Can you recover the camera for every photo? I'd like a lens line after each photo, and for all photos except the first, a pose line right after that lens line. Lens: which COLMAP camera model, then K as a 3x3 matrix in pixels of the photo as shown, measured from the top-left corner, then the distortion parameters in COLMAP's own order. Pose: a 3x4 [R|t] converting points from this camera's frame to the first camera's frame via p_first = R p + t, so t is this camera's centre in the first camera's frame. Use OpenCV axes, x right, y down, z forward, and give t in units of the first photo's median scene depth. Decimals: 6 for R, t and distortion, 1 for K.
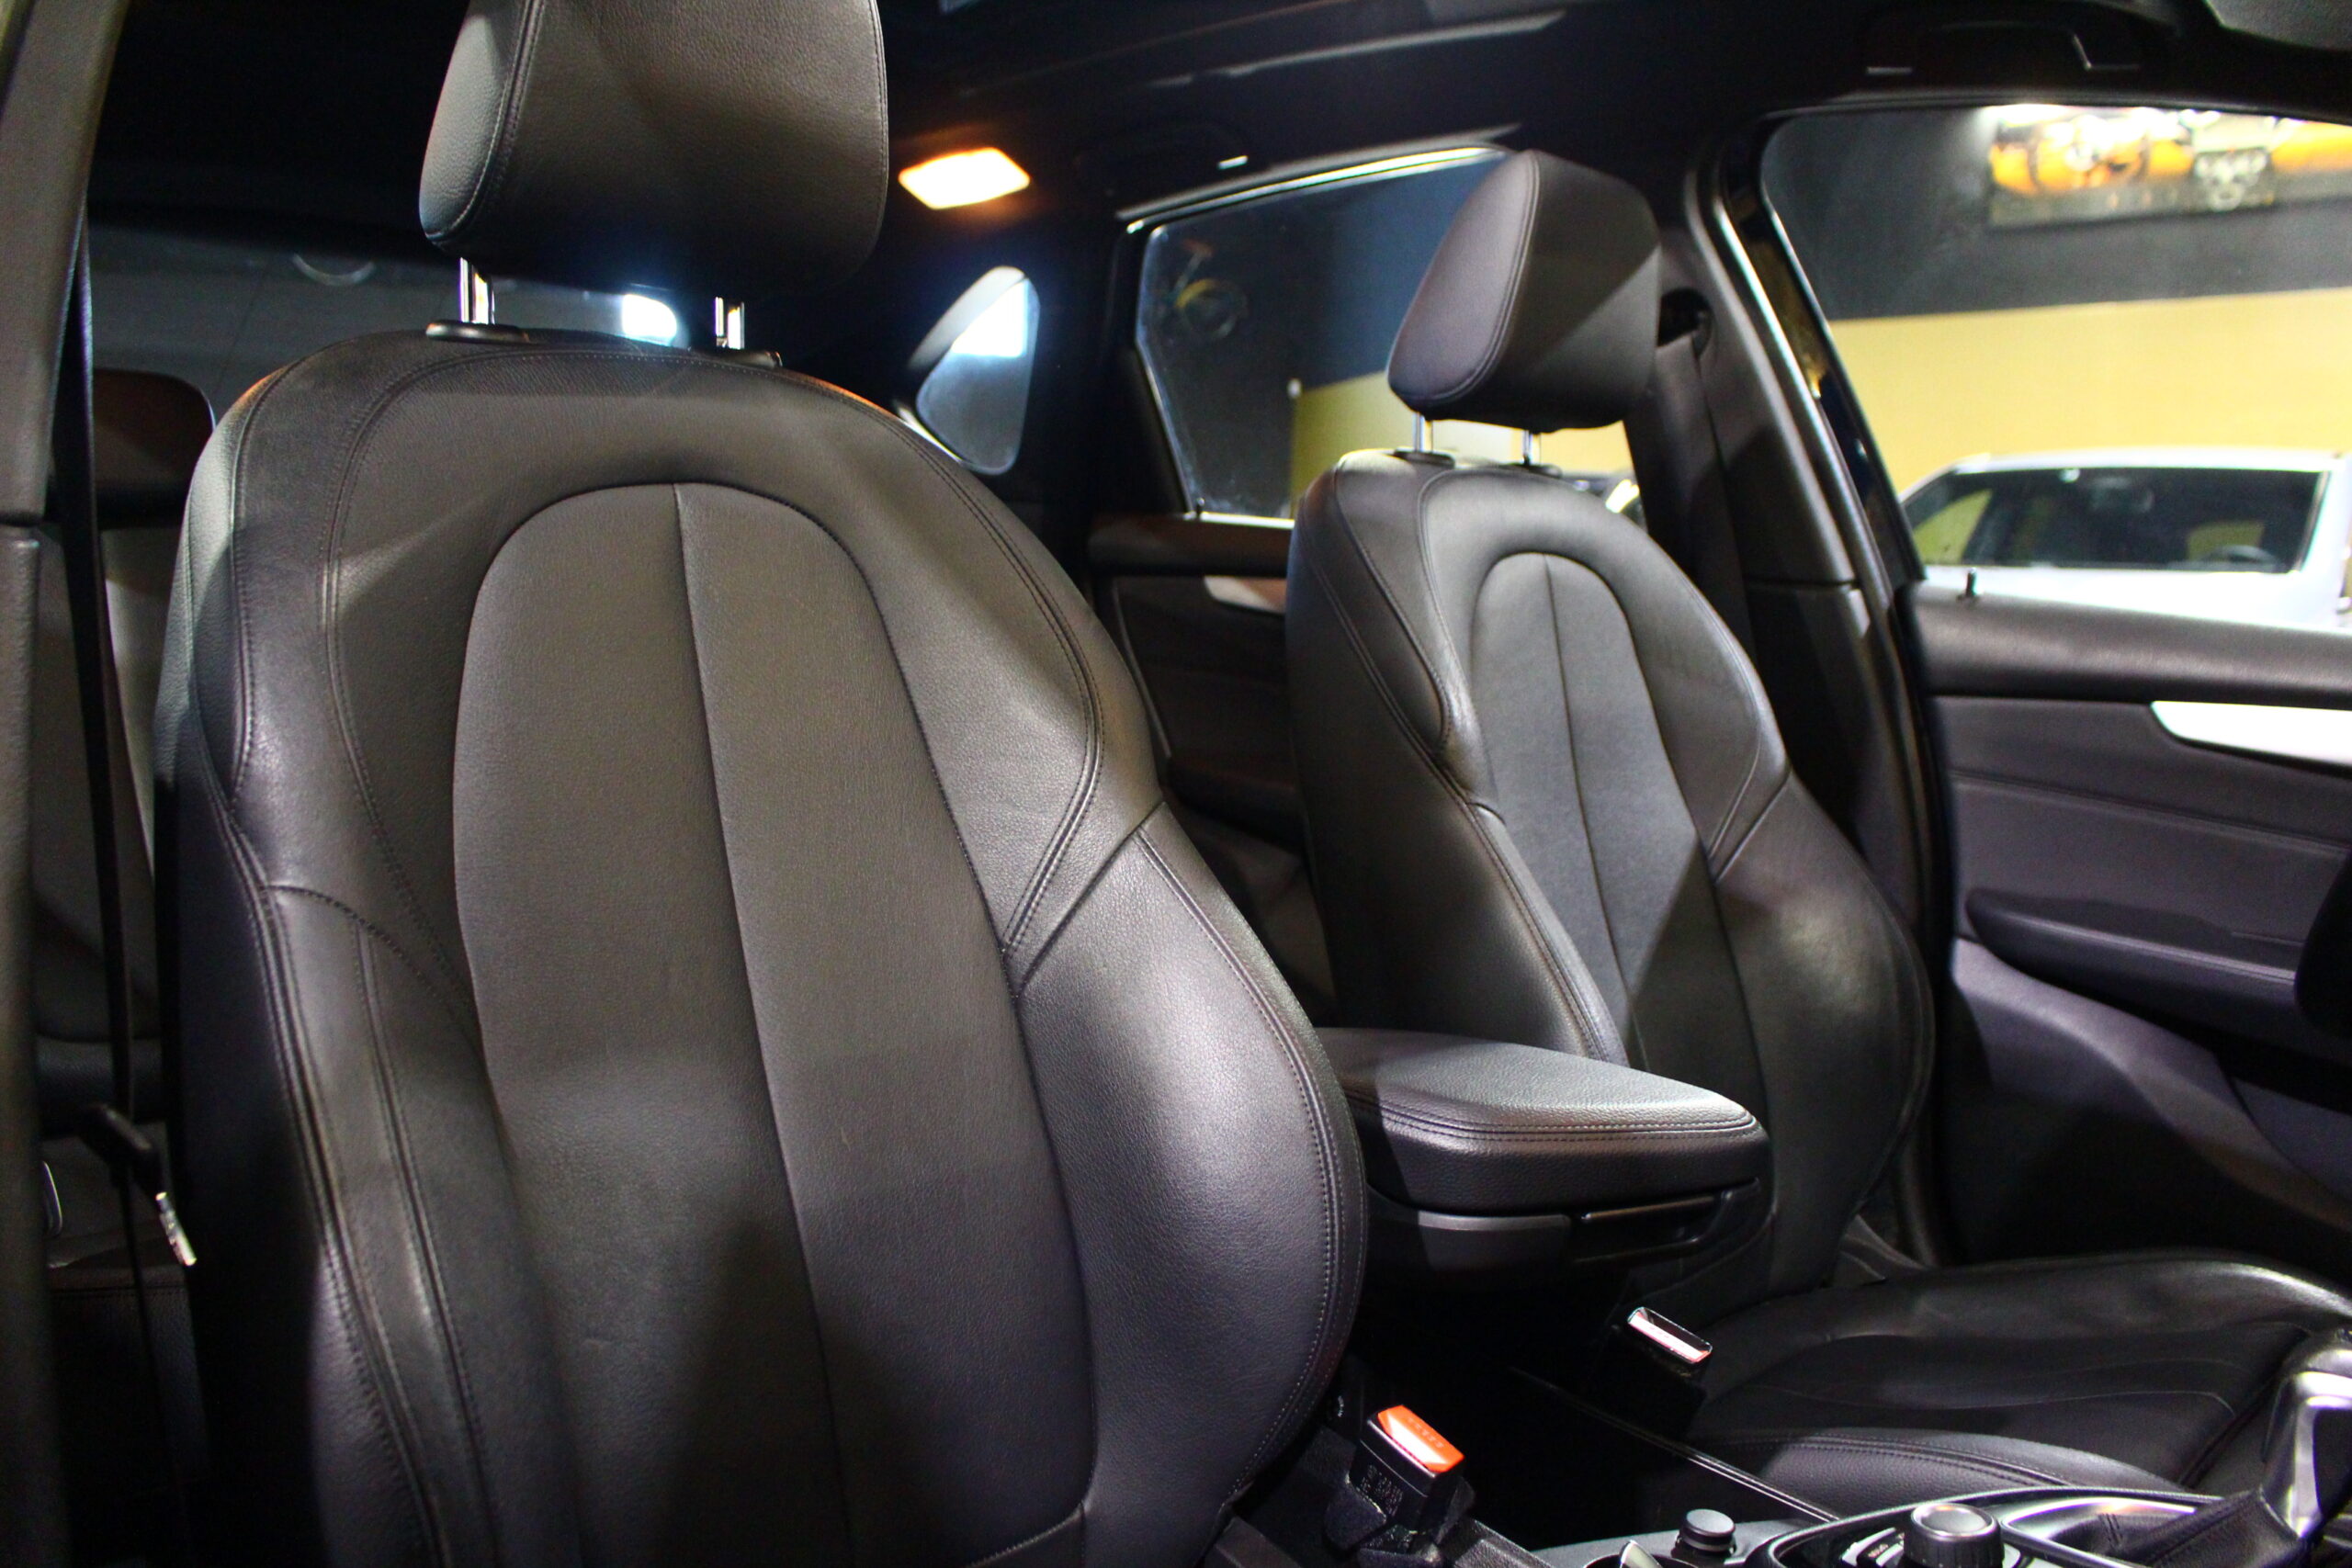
lens RADIAL K [[1958.7, 0, 1183.4], [0, 1958.7, 776.0], [0, 0, 1]] dist [-0.149078, 0.087344]
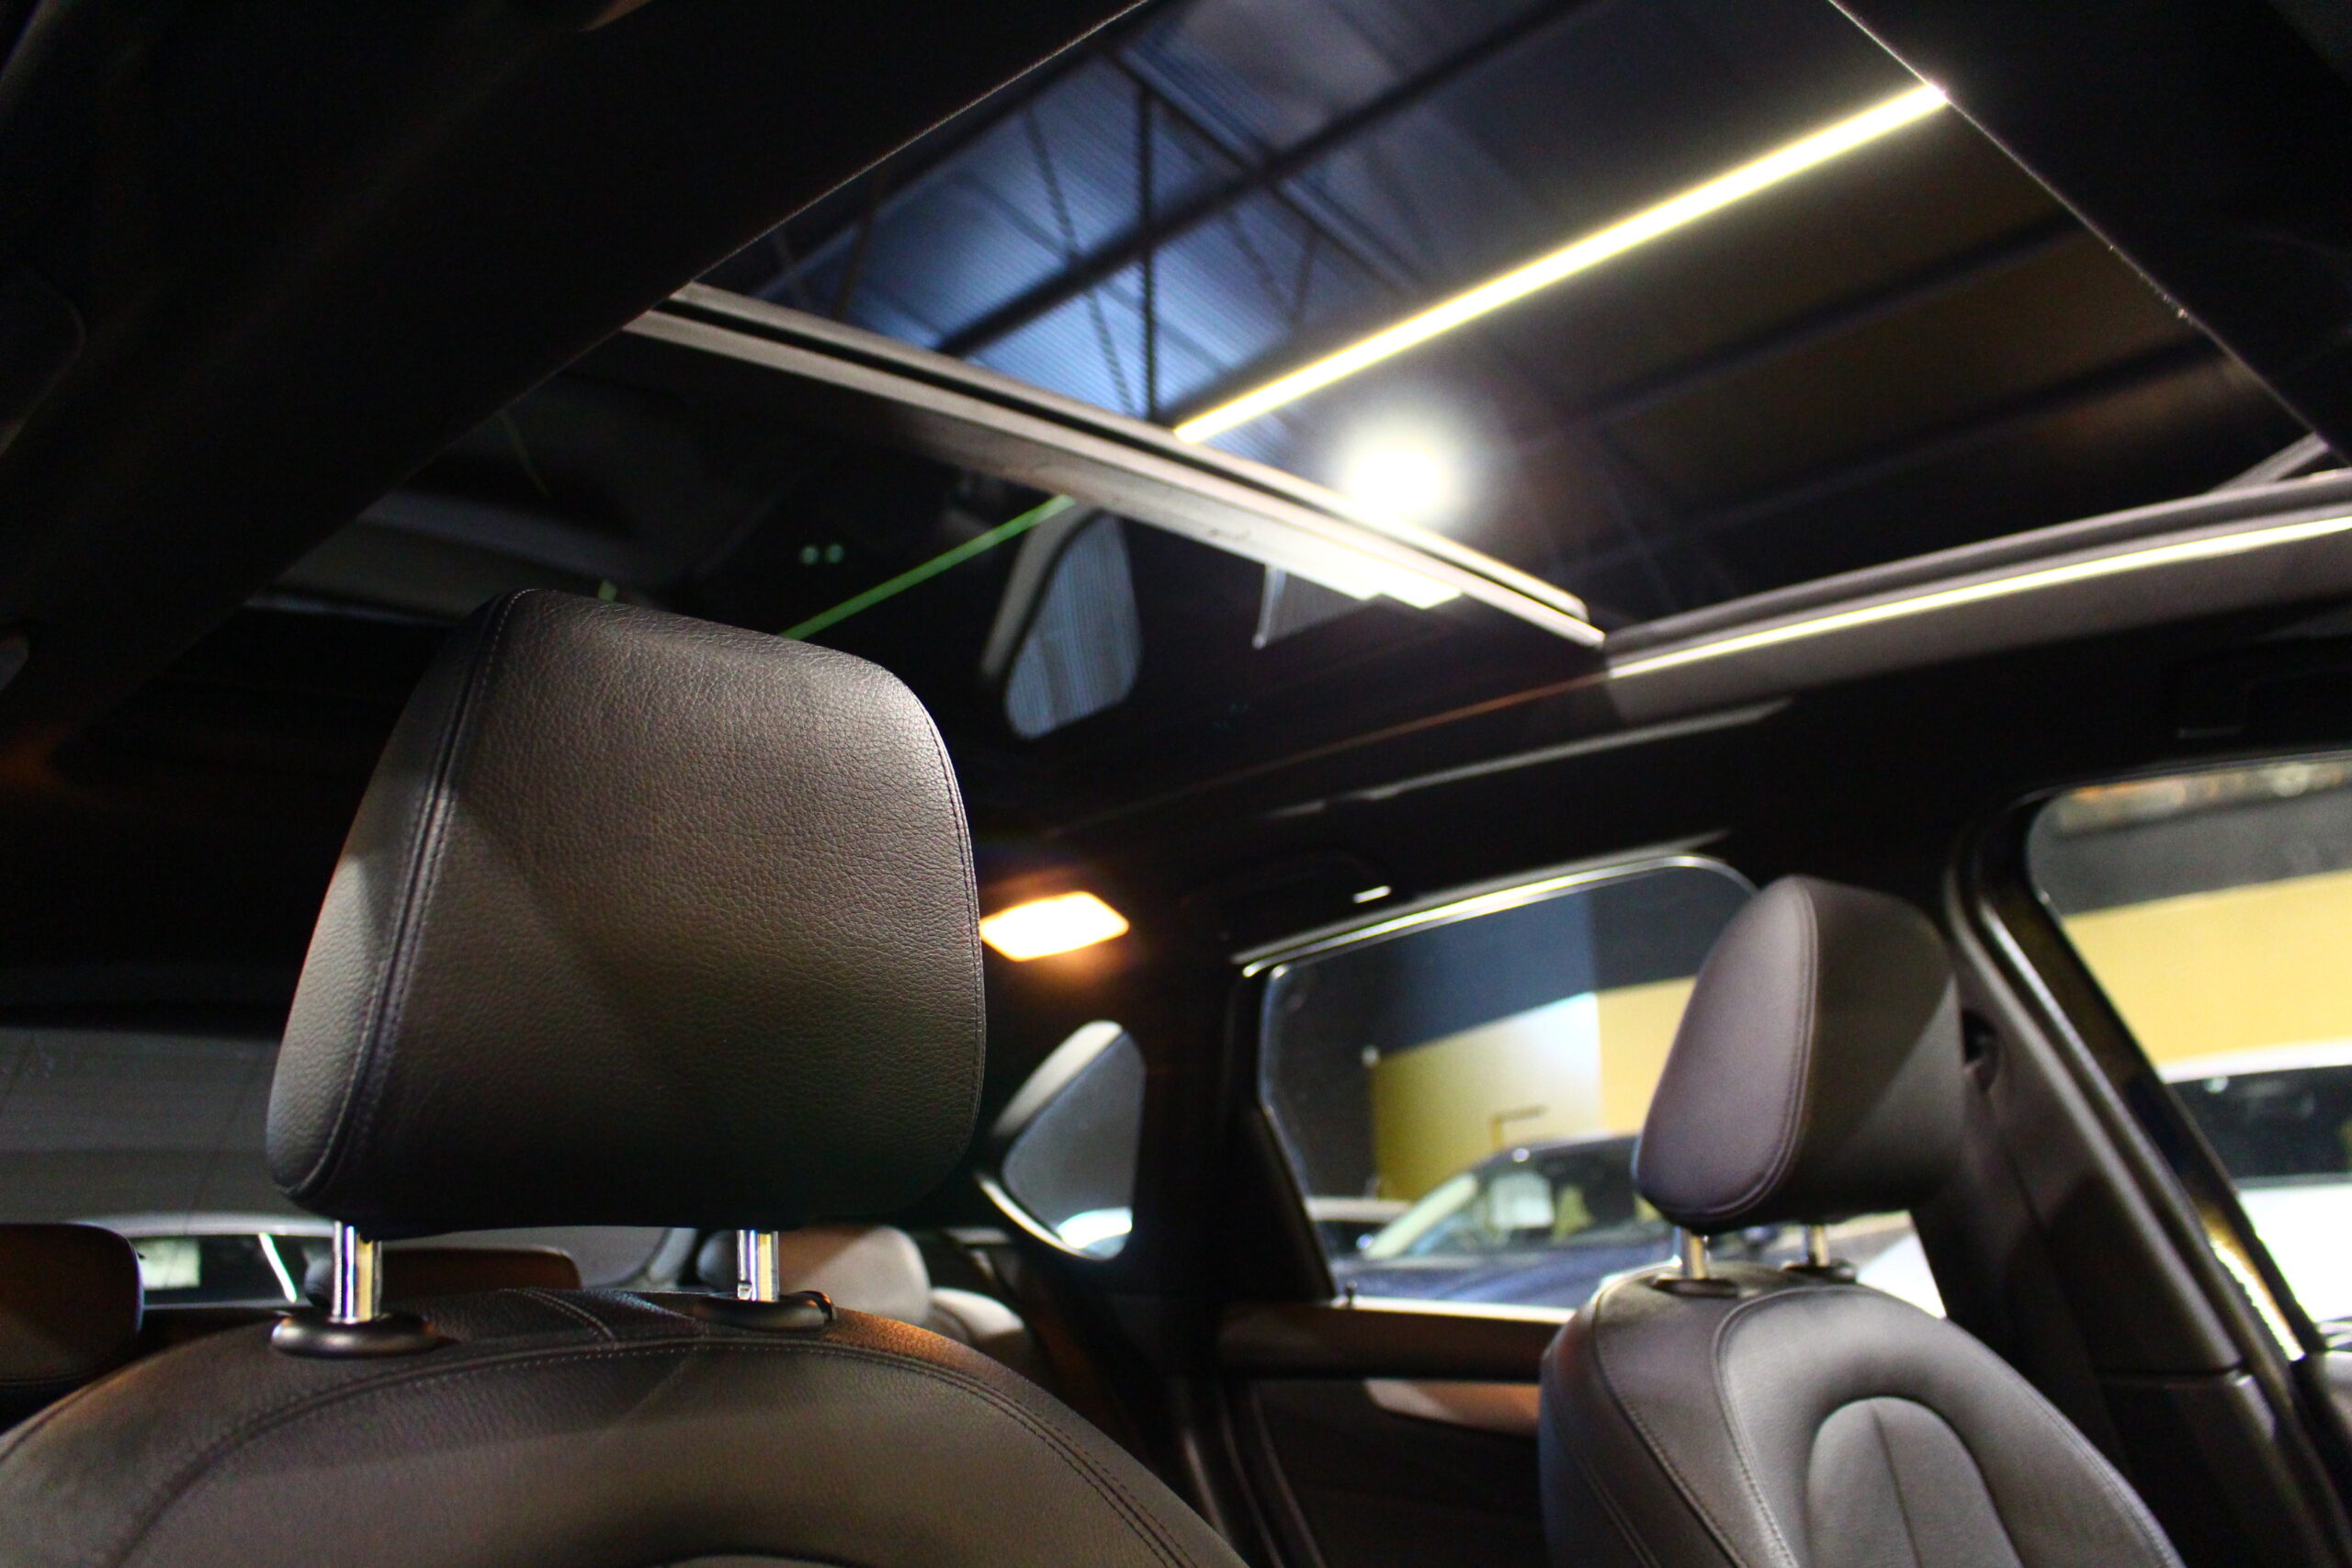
lens RADIAL K [[1958.7, 0, 1172.6], [0, 1958.7, 776.6], [0, 0, 1]] dist [-0.149078, 0.087344]
pose [[0.996831, -0.074086, -0.028986, -0.038886], [0.060234, 0.940882, -0.333335, -0.104986], [0.051968, 0.330533, 0.942363, 0.210015]]
